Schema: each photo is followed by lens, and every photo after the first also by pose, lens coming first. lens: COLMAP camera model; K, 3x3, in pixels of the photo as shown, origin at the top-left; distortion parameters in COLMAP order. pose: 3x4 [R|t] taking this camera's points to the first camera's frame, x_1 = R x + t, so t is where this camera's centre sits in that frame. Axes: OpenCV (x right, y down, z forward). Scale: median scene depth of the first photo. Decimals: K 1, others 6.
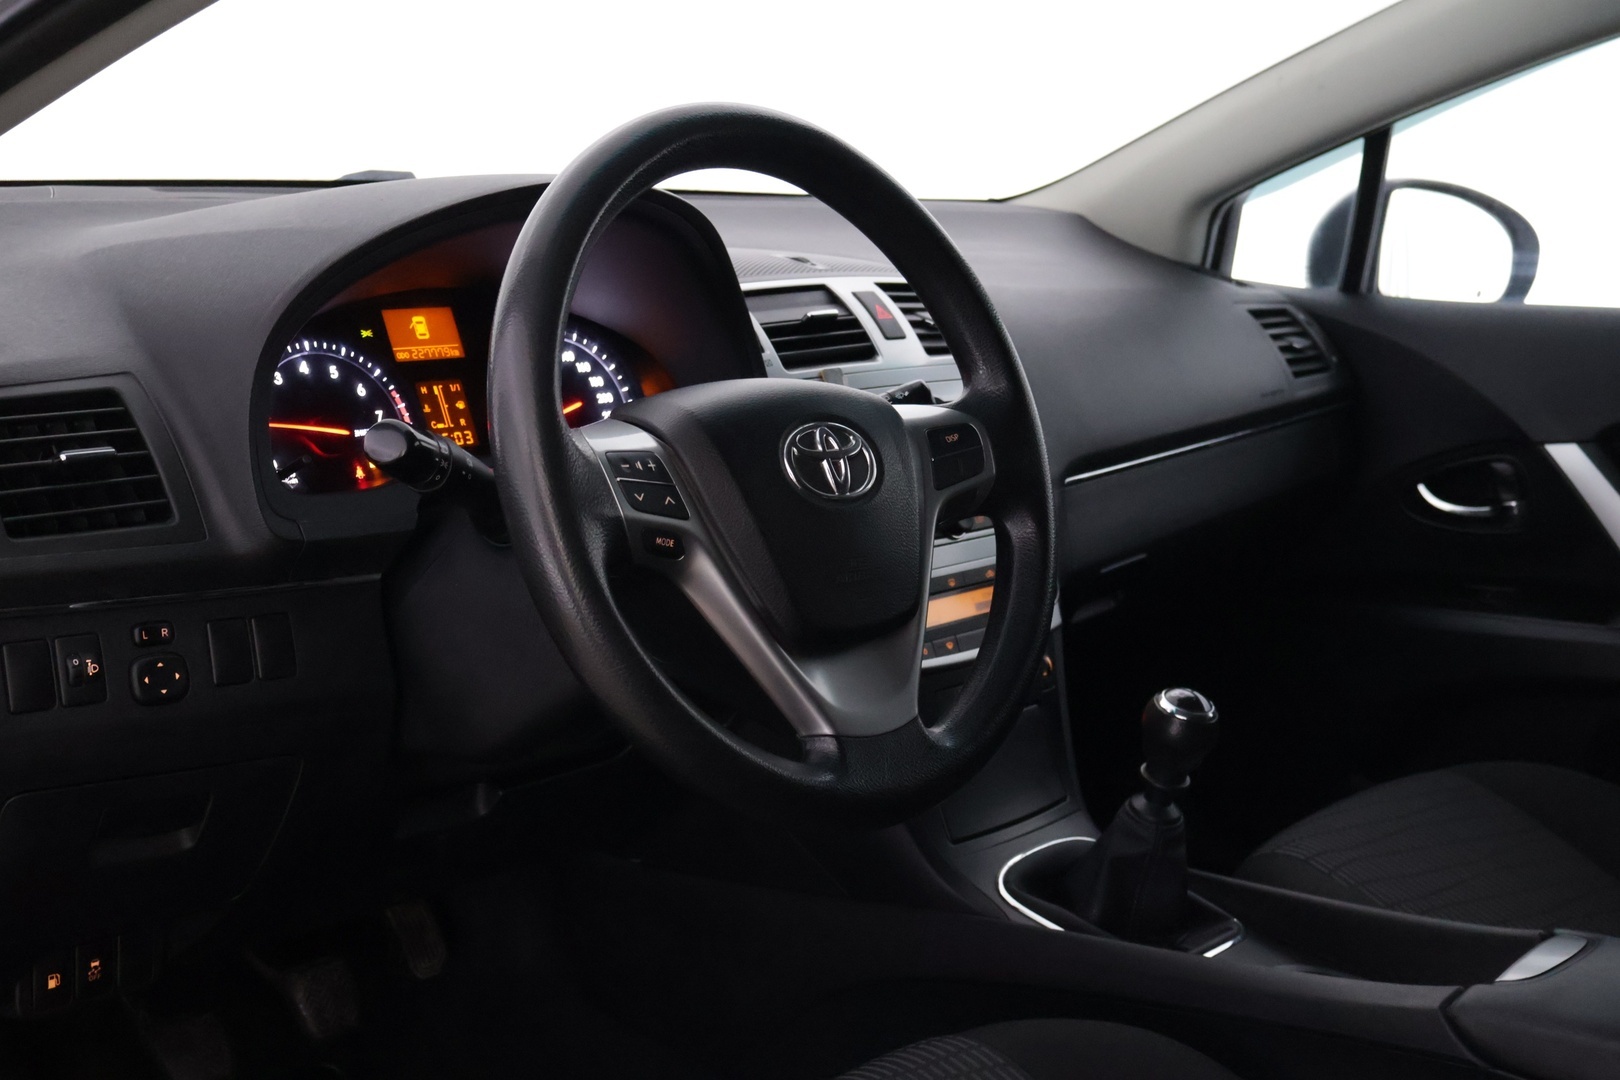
lens RADIAL K [[2053.0, 0, 809.8], [0, 2053.0, 540.6], [0, 0, 1]] dist [-0.017748, 0.000000]
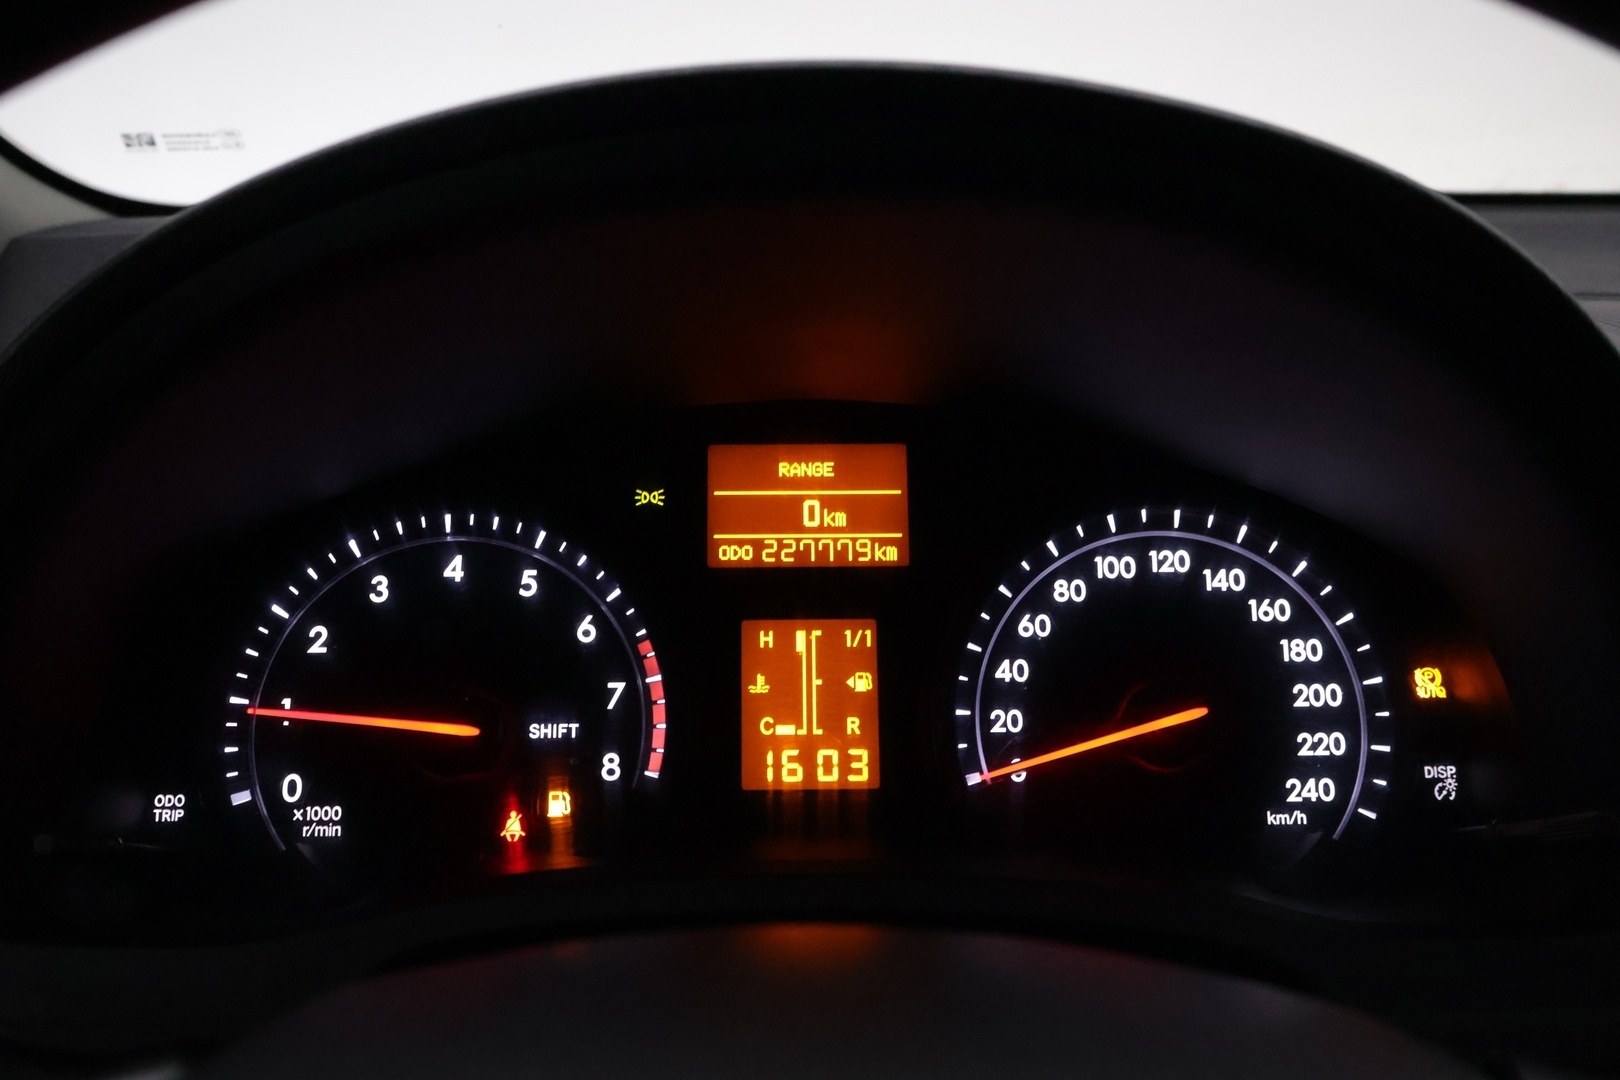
lens RADIAL K [[1692.7, 0, 810.3], [0, 1692.7, 537.6], [0, 0, 1]] dist [0.012303, 0.000000]
pose [[0.671723, 0.119427, -0.731113, 0.070613], [-0.111052, 0.992001, 0.060012, -0.115629], [0.732431, 0.040880, 0.679612, 0.765162]]
